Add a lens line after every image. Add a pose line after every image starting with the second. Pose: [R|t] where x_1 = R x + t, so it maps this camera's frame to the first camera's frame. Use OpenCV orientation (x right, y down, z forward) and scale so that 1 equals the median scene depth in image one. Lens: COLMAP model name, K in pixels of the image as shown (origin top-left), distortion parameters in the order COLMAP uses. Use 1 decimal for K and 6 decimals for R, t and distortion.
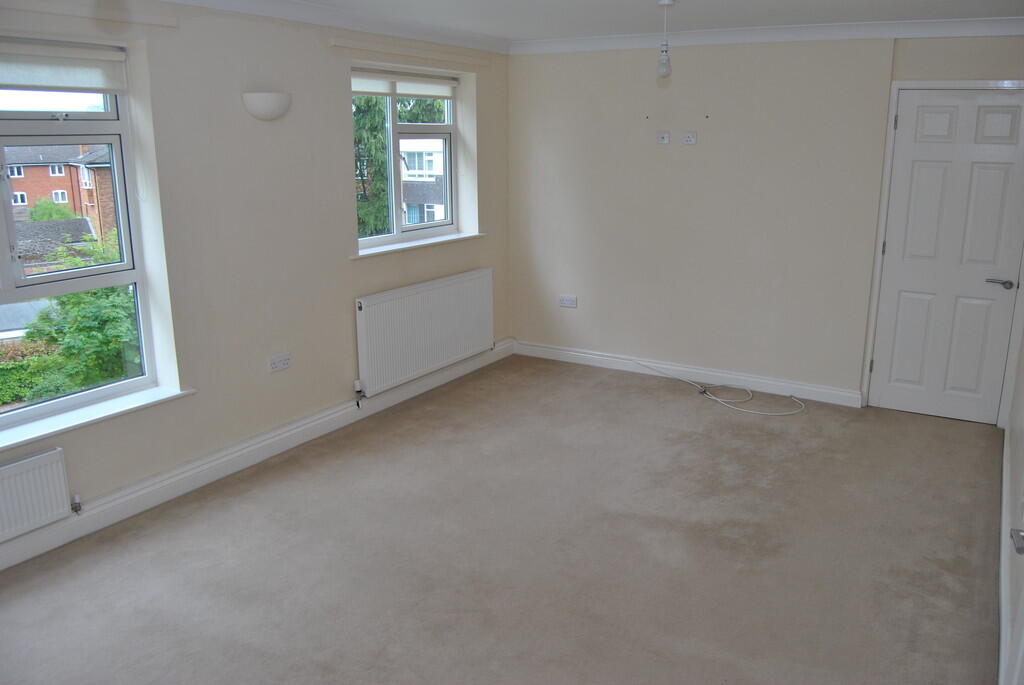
lens RADIAL K [[796.3, 0, 512.0], [0, 796.3, 342.5], [0, 0, 1]] dist [-0.091760, 0.003896]
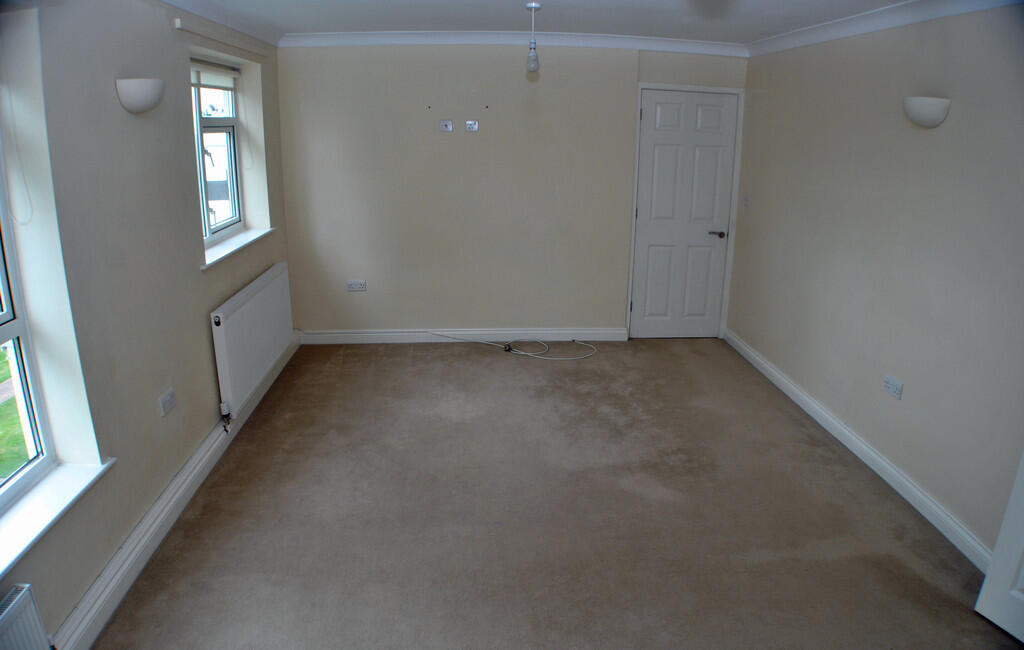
lens RADIAL K [[678.9, 0, 511.2], [0, 678.9, 343.0], [0, 0, 1]] dist [-0.171796, 0.002554]
pose [[0.819892, -0.167096, 0.547591, -0.319452], [0.131728, 0.985857, 0.103599, -0.052737], [-0.557158, -0.012806, 0.830308, 0.203359]]
